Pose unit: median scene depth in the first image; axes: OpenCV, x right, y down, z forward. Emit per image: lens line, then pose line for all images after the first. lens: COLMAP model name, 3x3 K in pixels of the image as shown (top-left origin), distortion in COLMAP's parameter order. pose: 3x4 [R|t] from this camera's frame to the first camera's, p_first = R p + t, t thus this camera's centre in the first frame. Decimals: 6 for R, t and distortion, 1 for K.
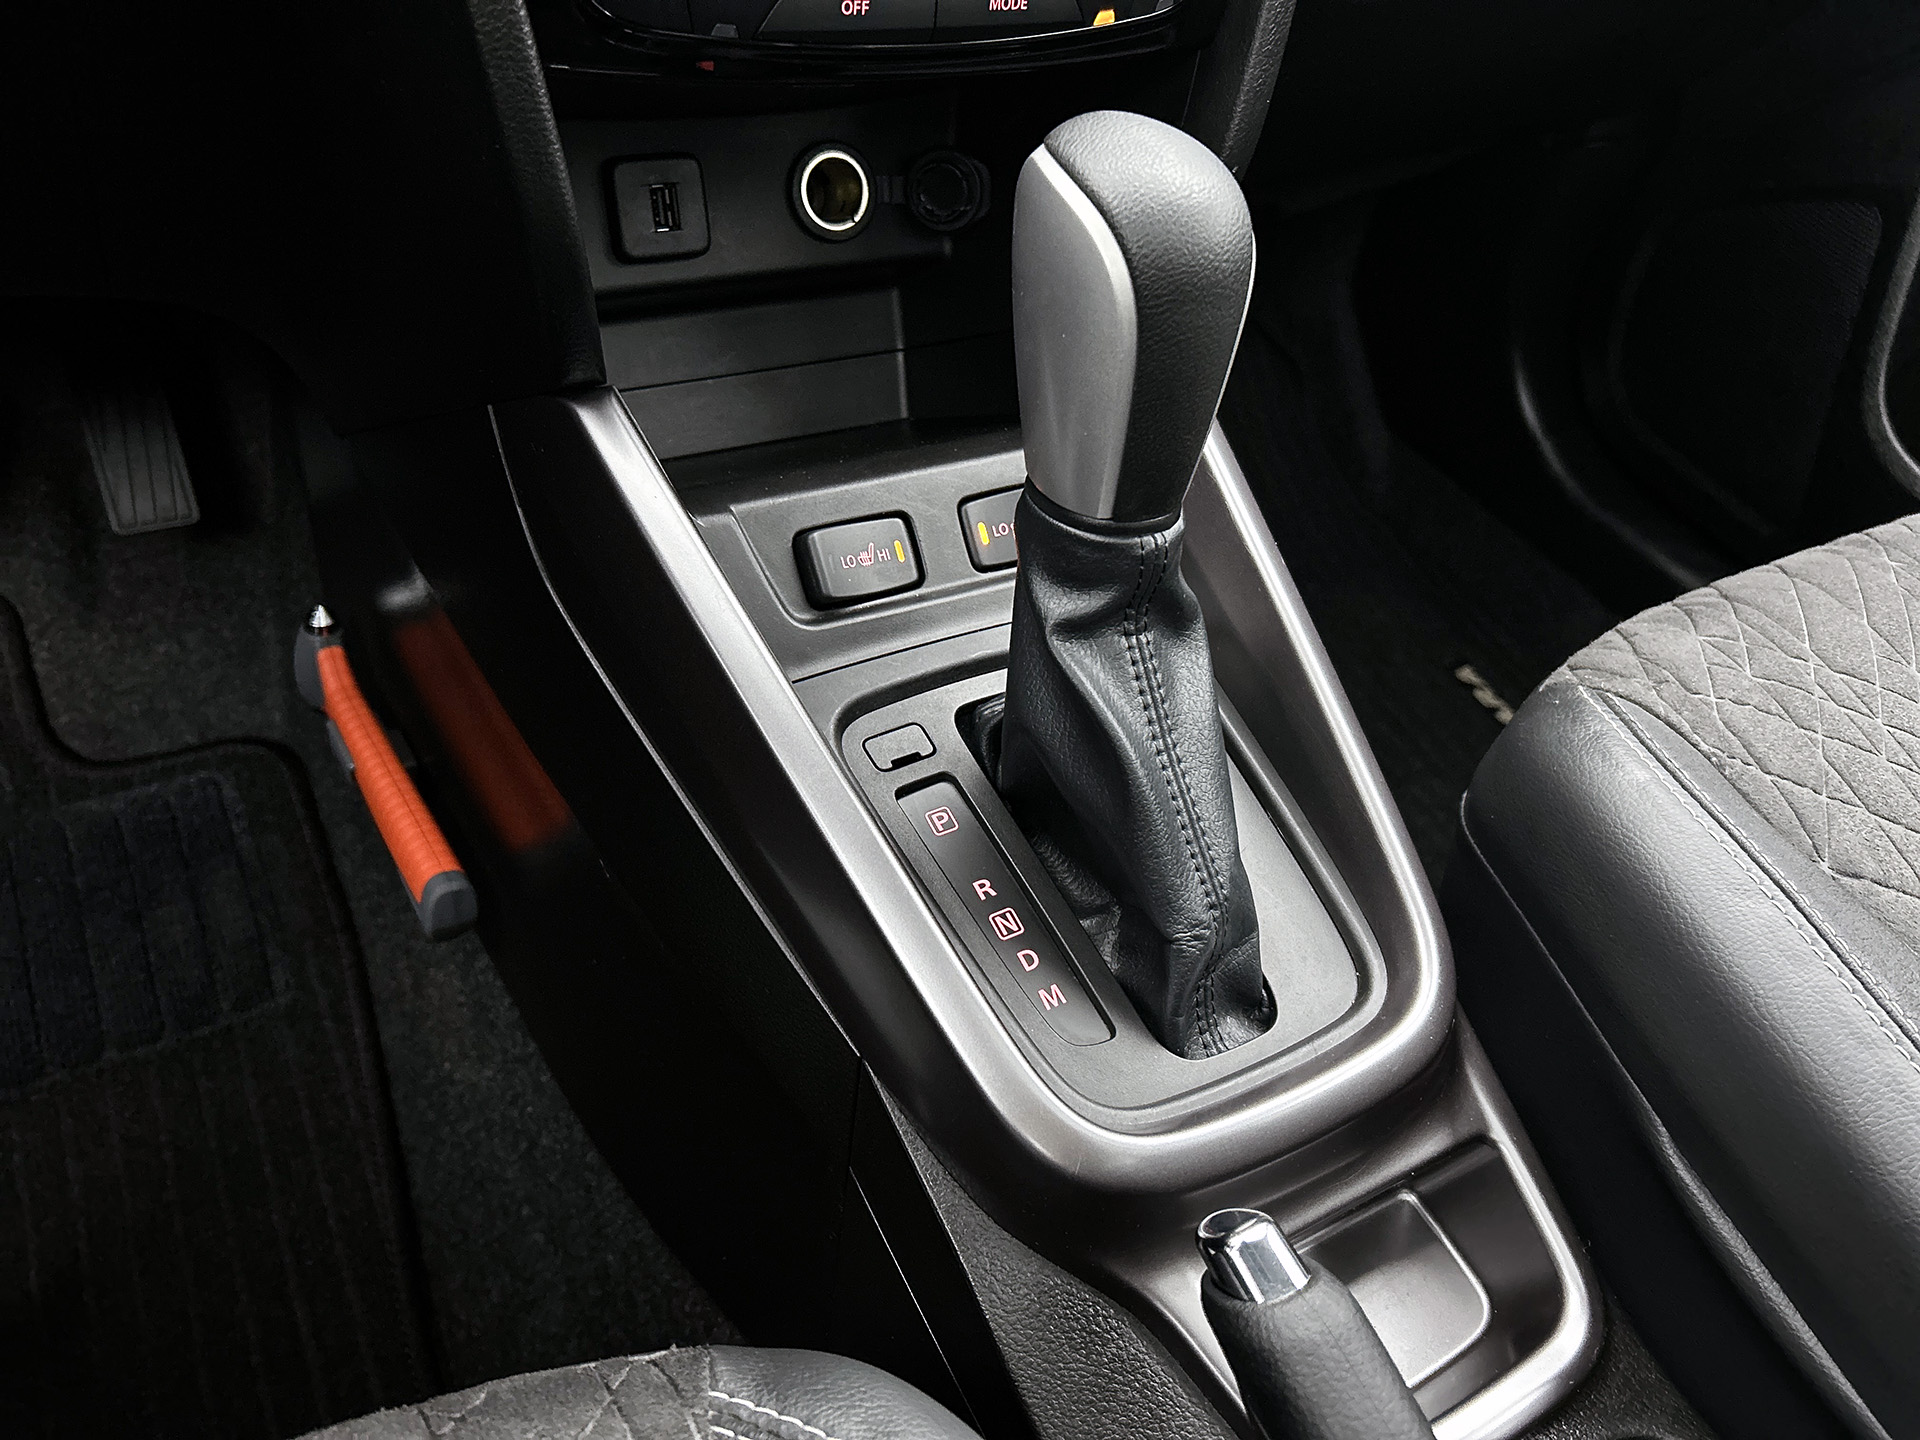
lens RADIAL K [[1468.1, 0, 955.4], [0, 1468.1, 723.5], [0, 0, 1]] dist [0.044159, -0.061753]
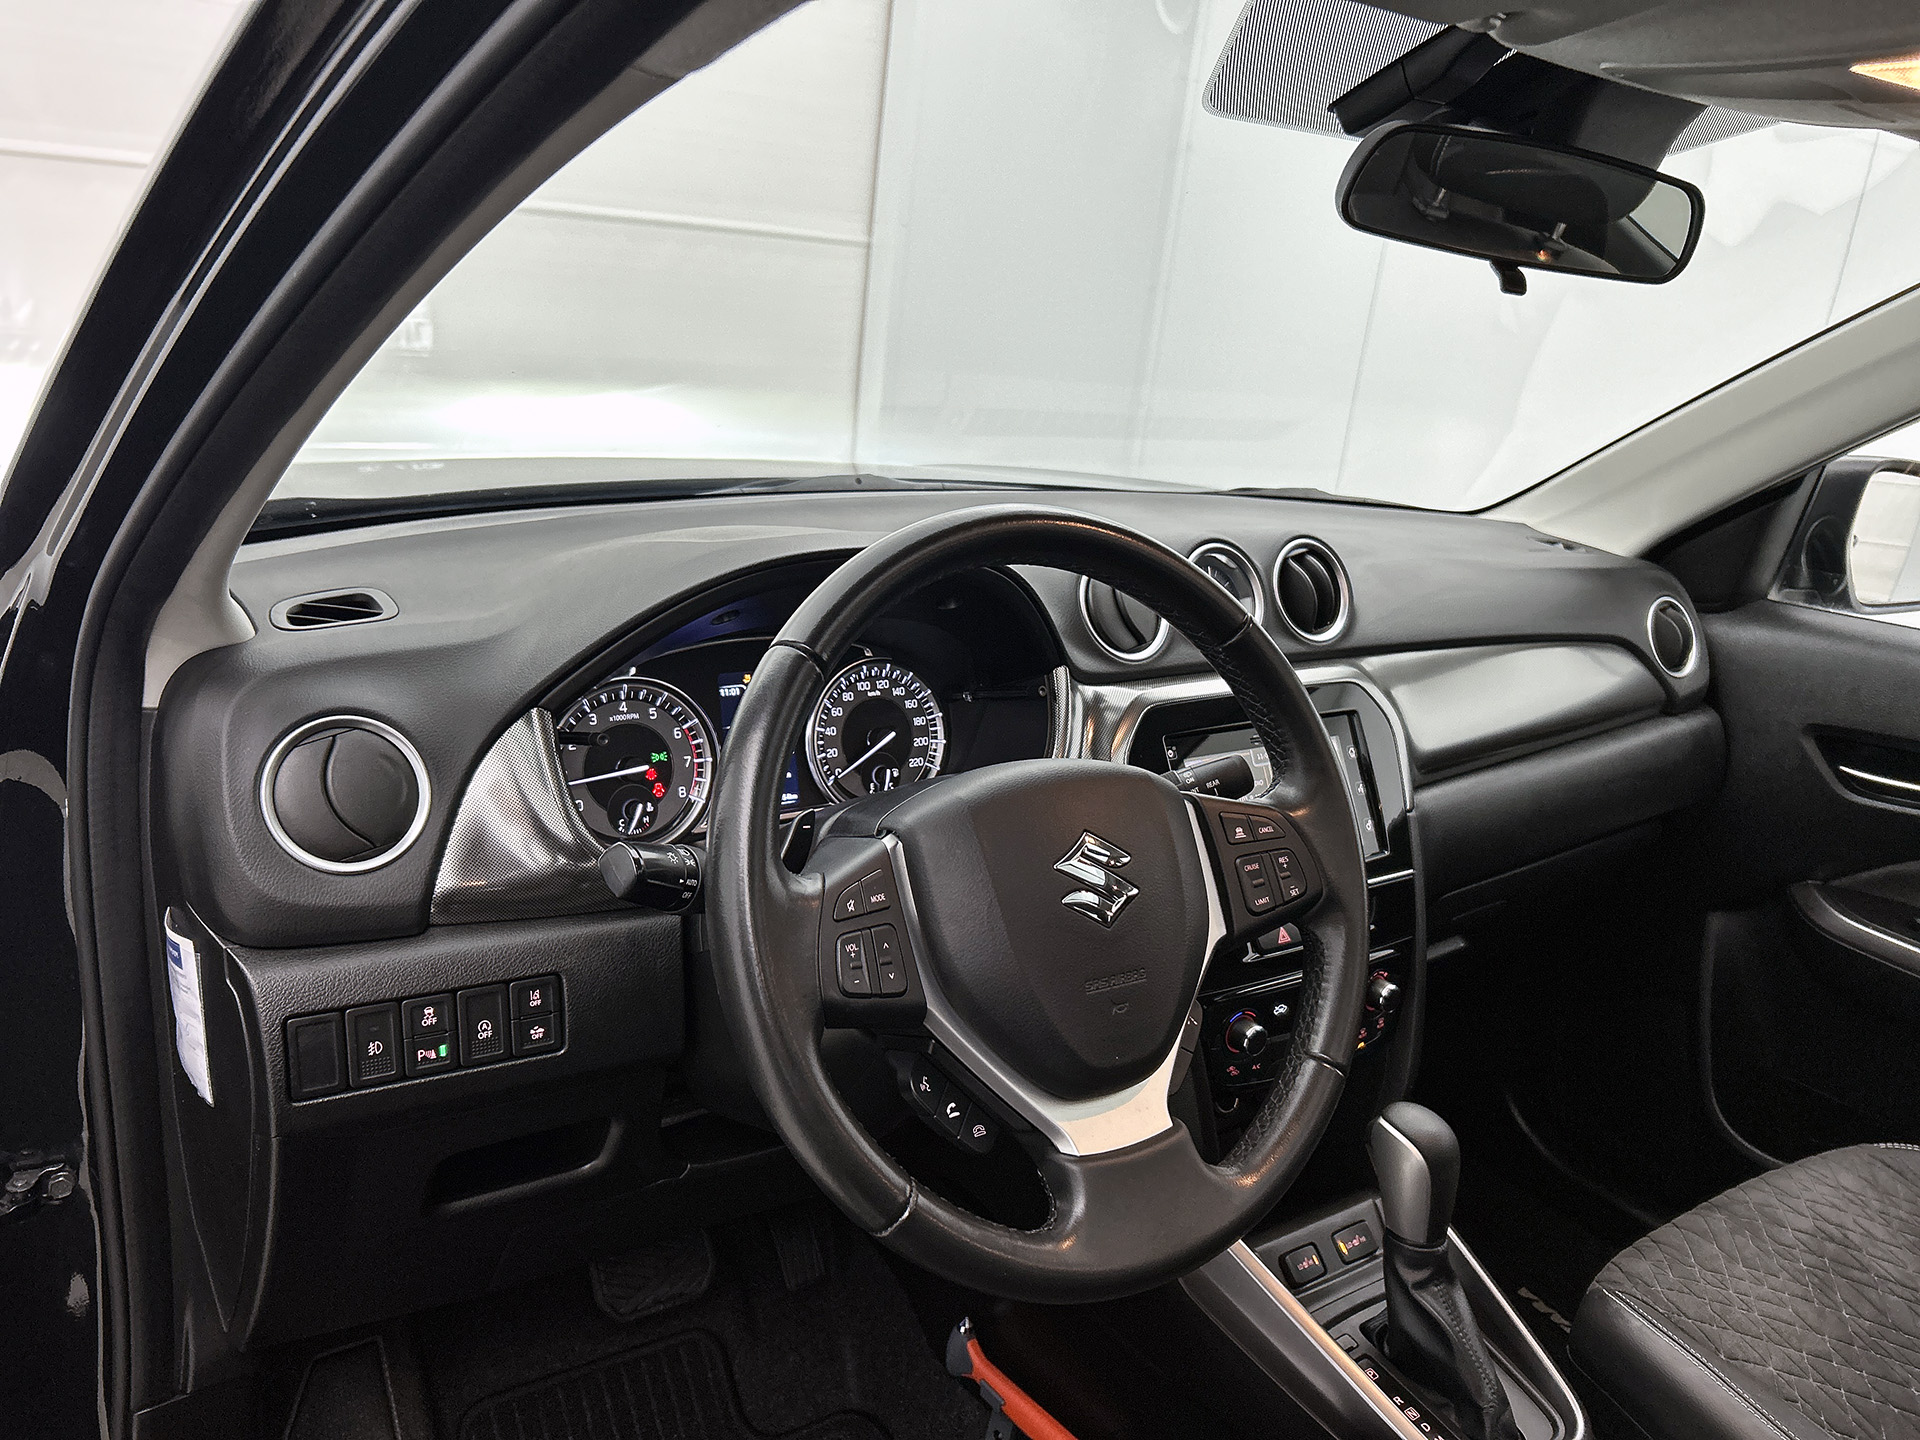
lens RADIAL K [[1468.1, 0, 955.4], [0, 1468.1, 723.5], [0, 0, 1]] dist [0.044159, -0.061753]
pose [[0.994403, -0.087049, 0.059875, -0.743489], [0.104273, 0.899906, -0.423433, 0.060280], [-0.017022, 0.427307, 0.903946, -1.672426]]
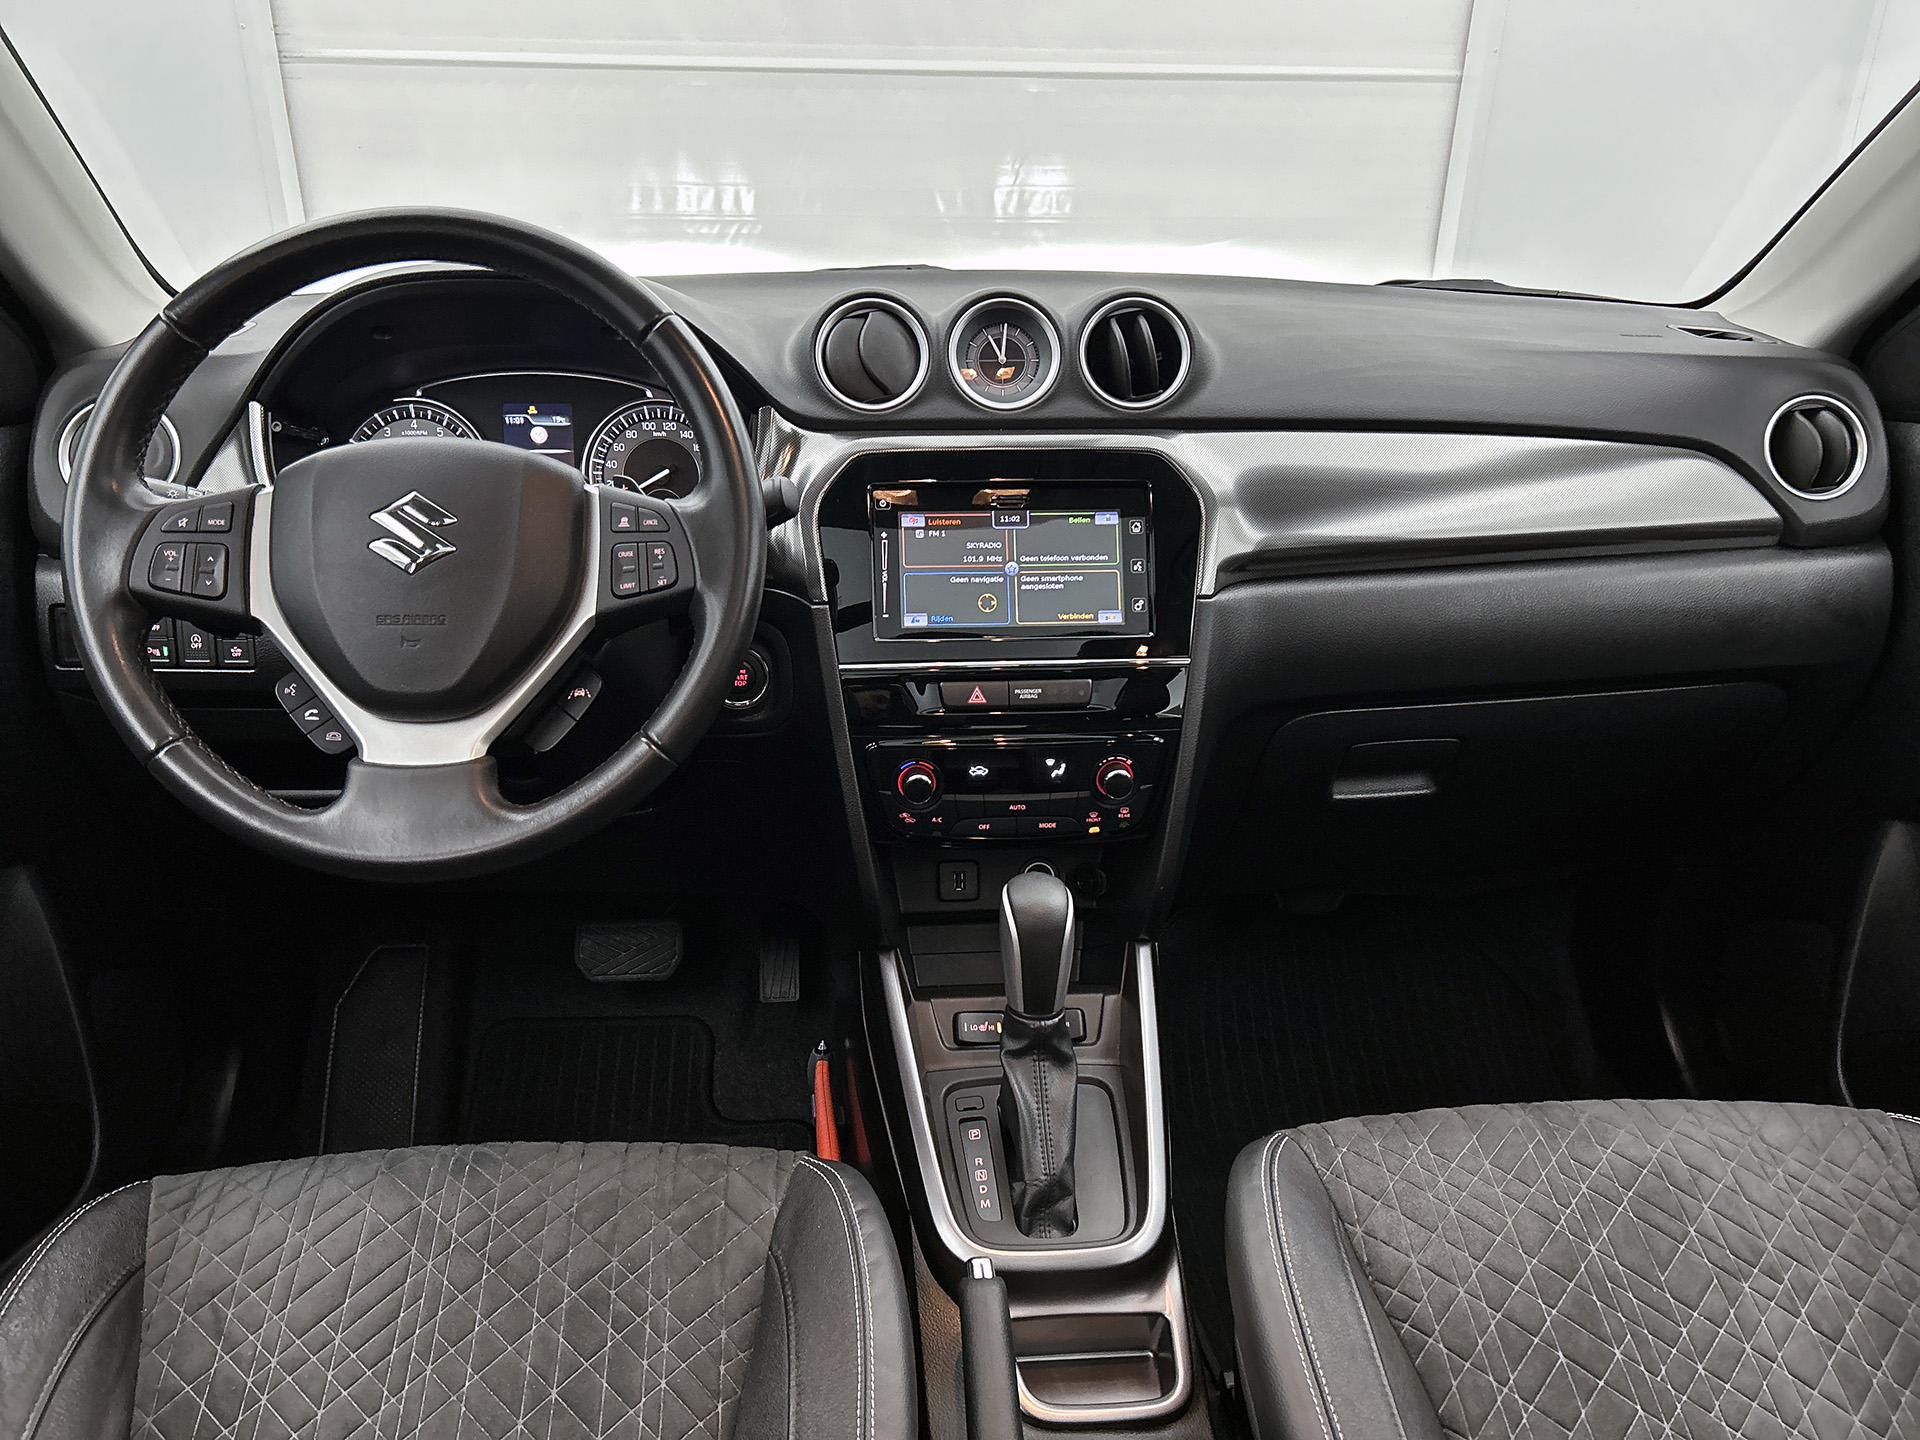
lens RADIAL K [[1459.0, 0, 960.0], [0, 1459.0, 720.0], [0, 0, 1]] dist [0.061695, -0.093605]
pose [[0.894343, 0.030921, -0.446312, 1.022835], [-0.200902, 0.919122, -0.338901, 0.261047], [0.399736, 0.392759, 0.828222, -1.287505]]
